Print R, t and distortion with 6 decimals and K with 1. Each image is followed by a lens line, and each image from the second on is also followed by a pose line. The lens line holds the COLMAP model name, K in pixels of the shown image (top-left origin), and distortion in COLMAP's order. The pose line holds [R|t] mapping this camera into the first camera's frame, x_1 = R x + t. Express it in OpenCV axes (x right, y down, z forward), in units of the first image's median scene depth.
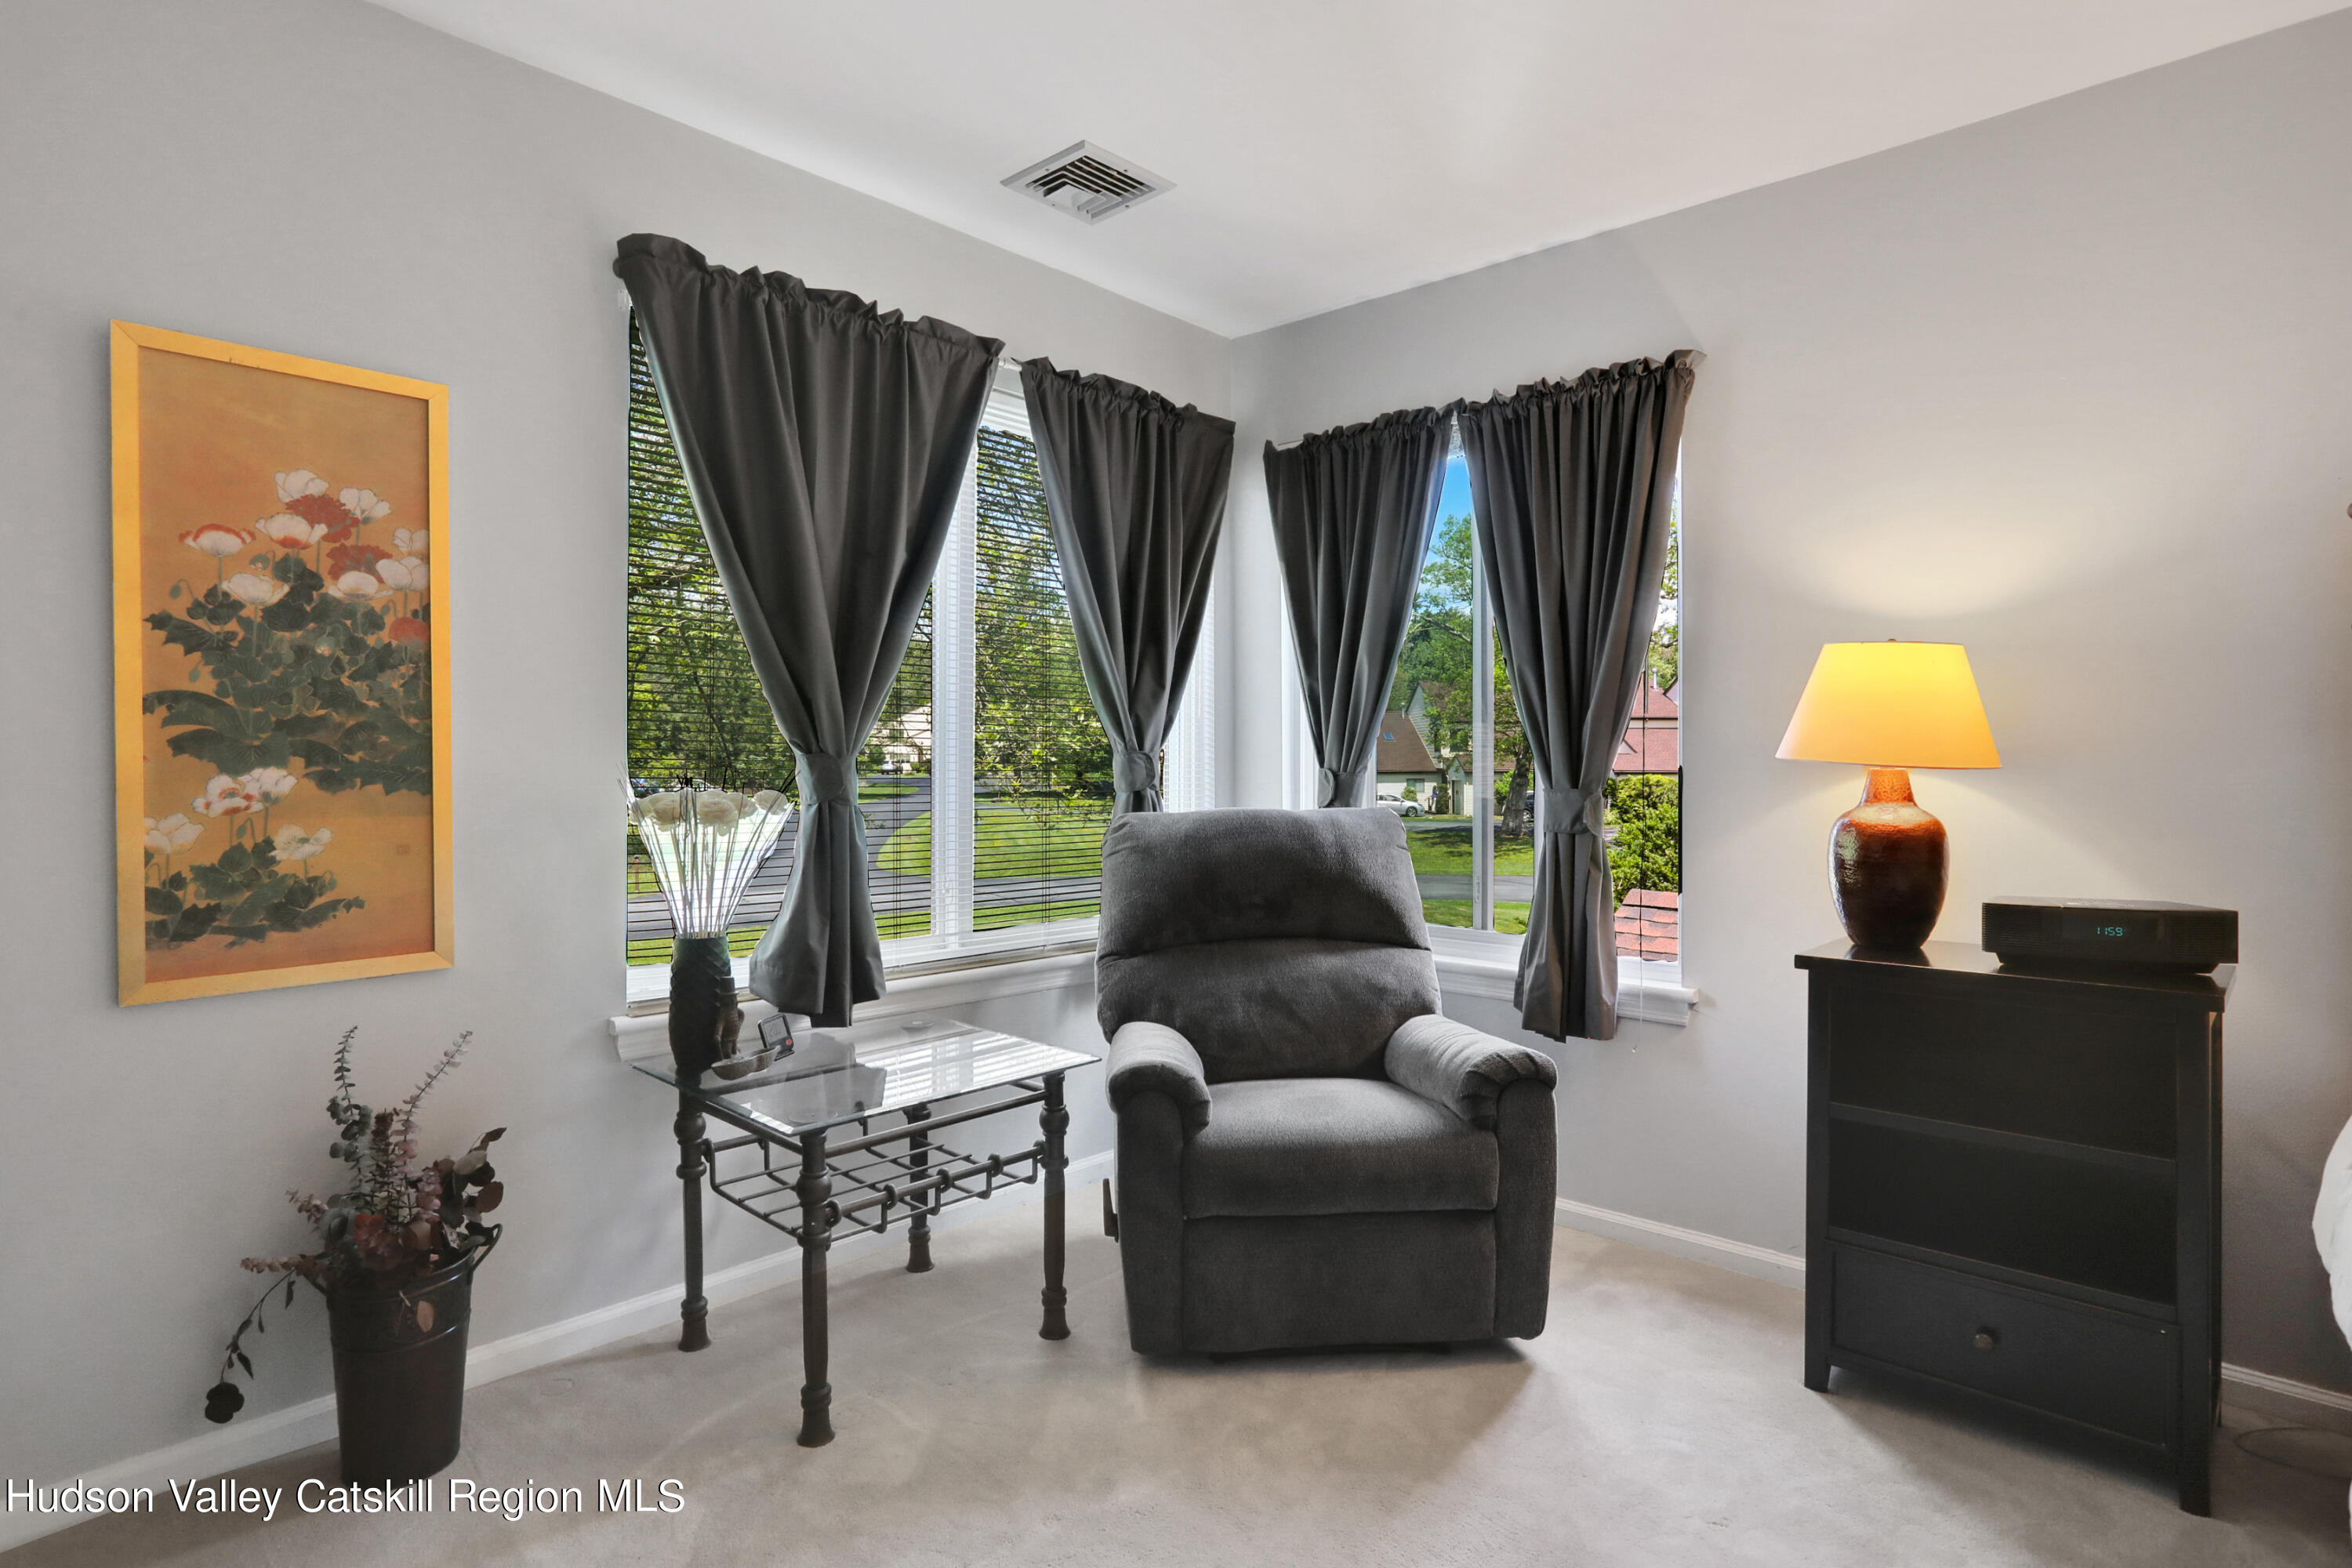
lens RADIAL K [[1223.9, 0, 1179.6], [0, 1223.9, 740.5], [0, 0, 1]] dist [0.001072, 0.000155]
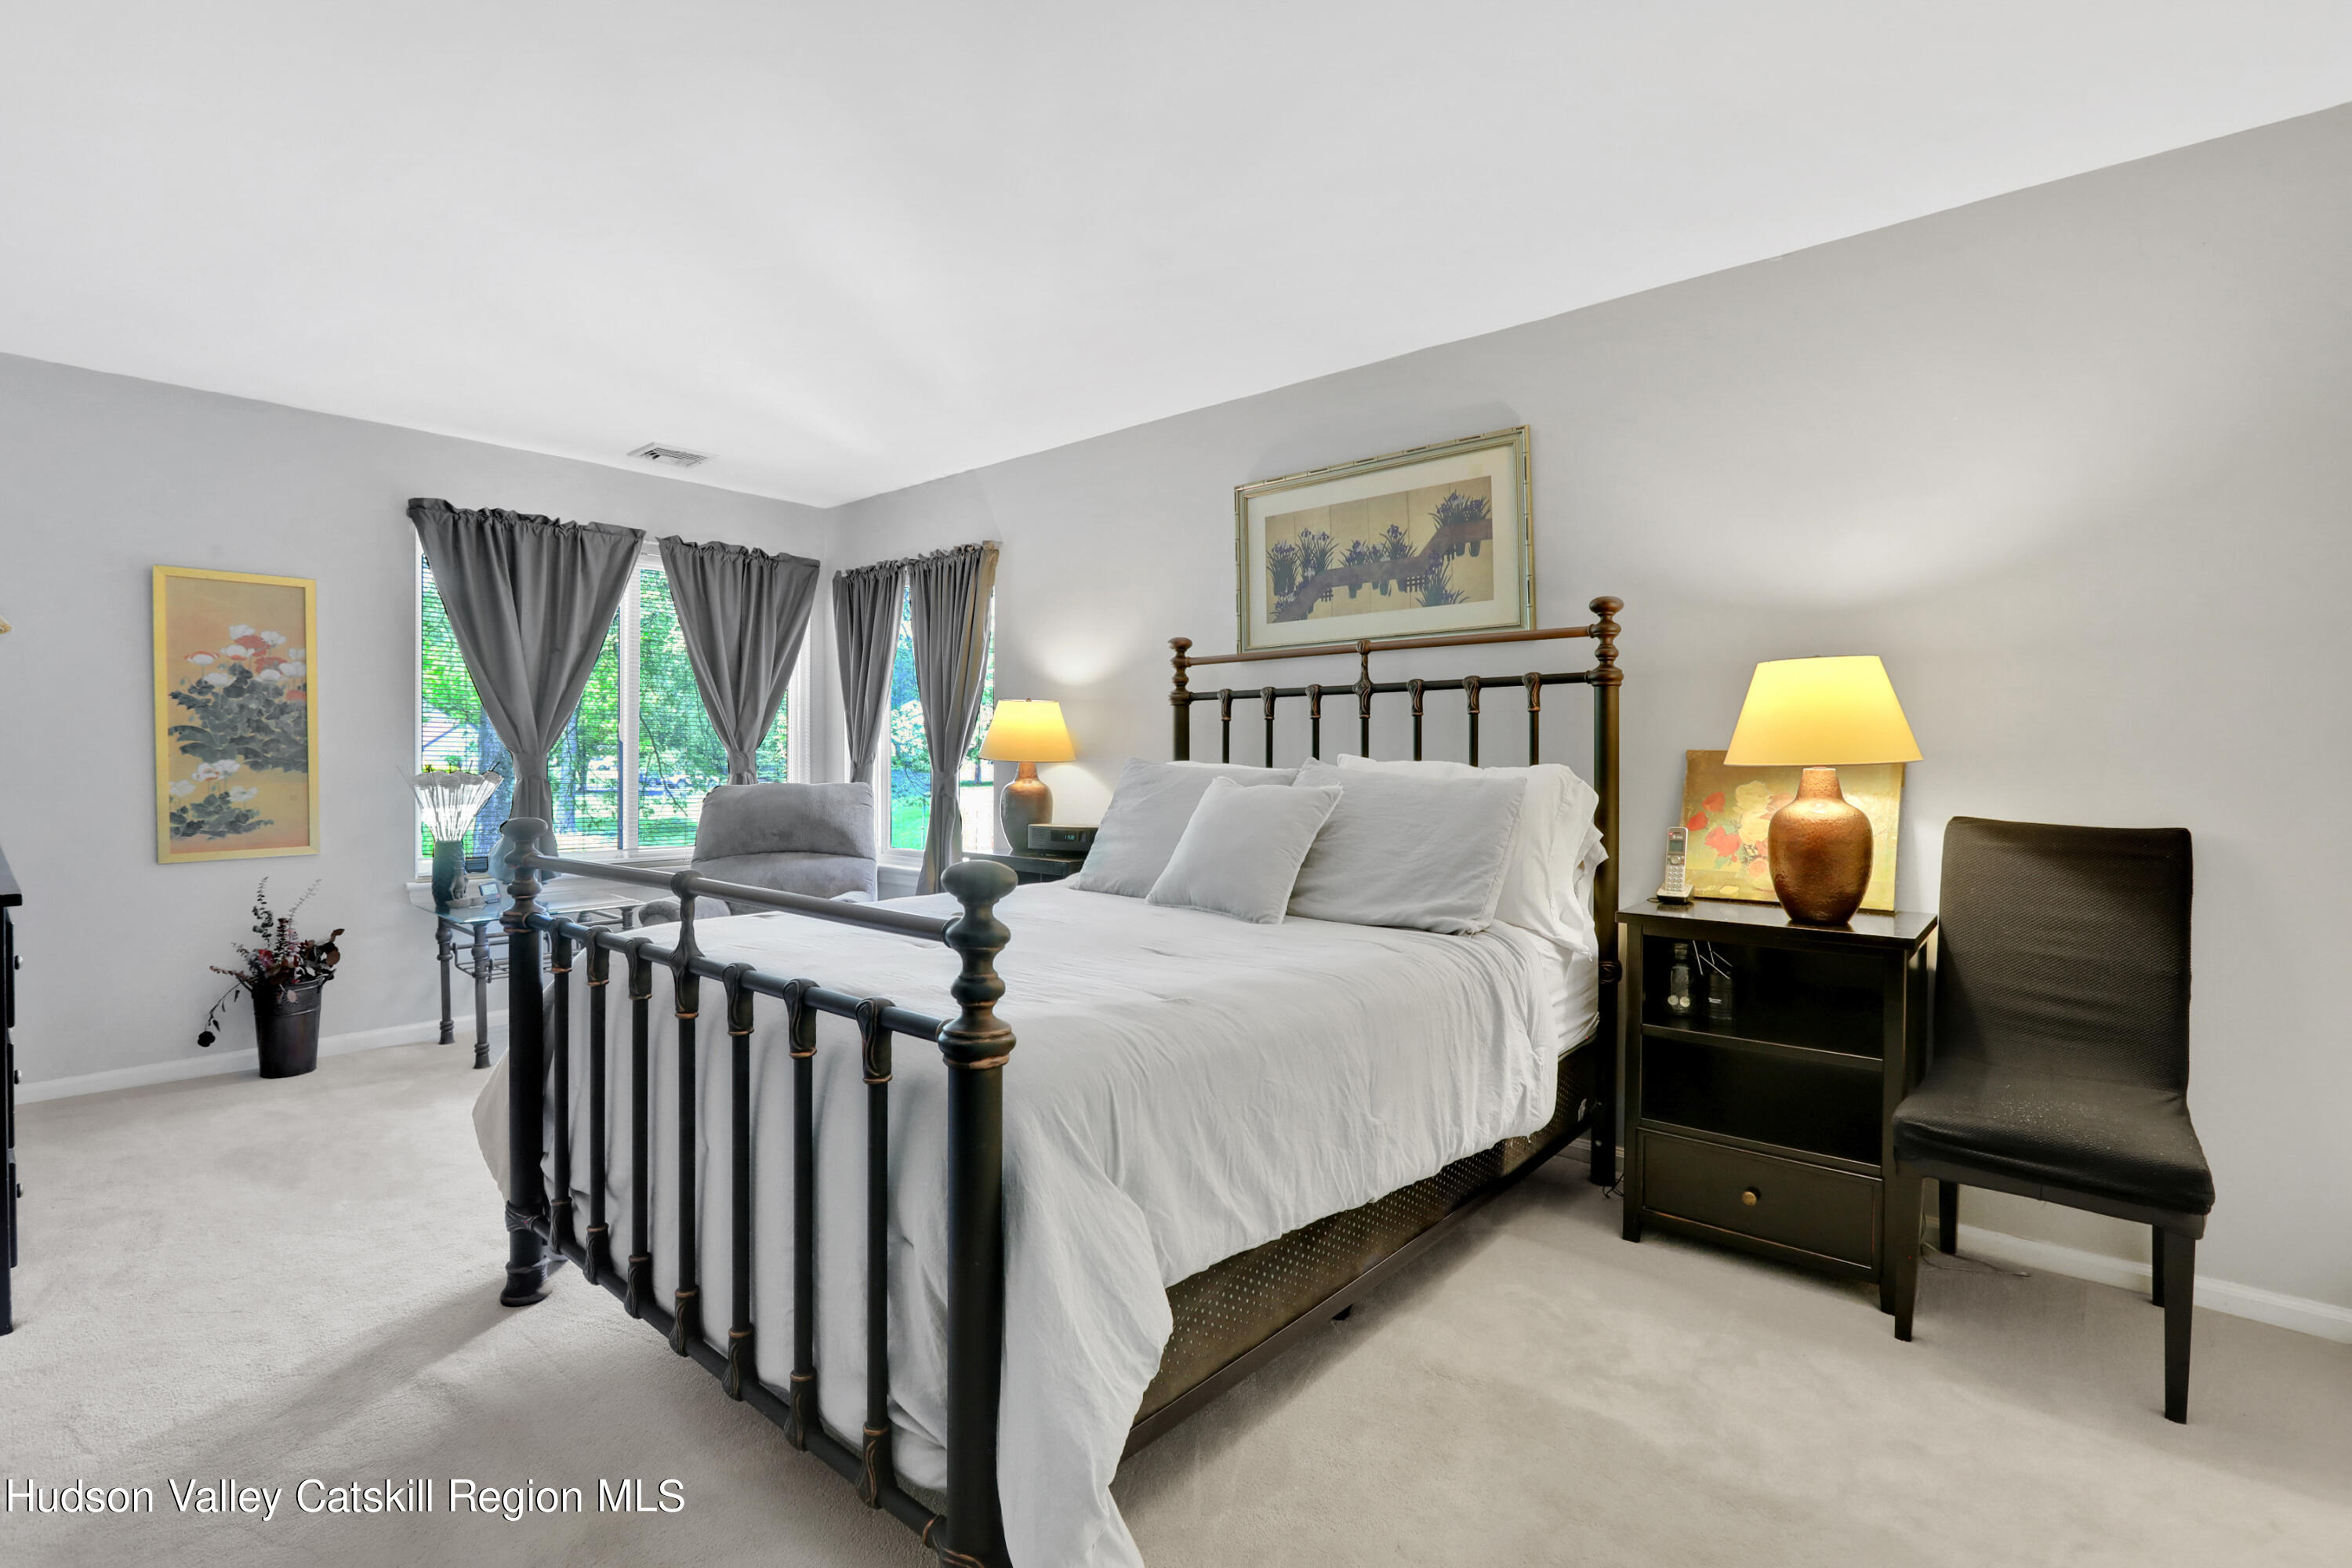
lens RADIAL K [[1118.5, 0, 1174.3], [0, 1118.5, 748.2], [0, 0, 1]] dist [-0.000467, 0.000591]
pose [[0.999999, -0.001429, 0.000272, 0.933320], [0.001428, 0.999985, 0.005343, -0.006614], [-0.000279, -0.005343, 0.999986, -0.985287]]
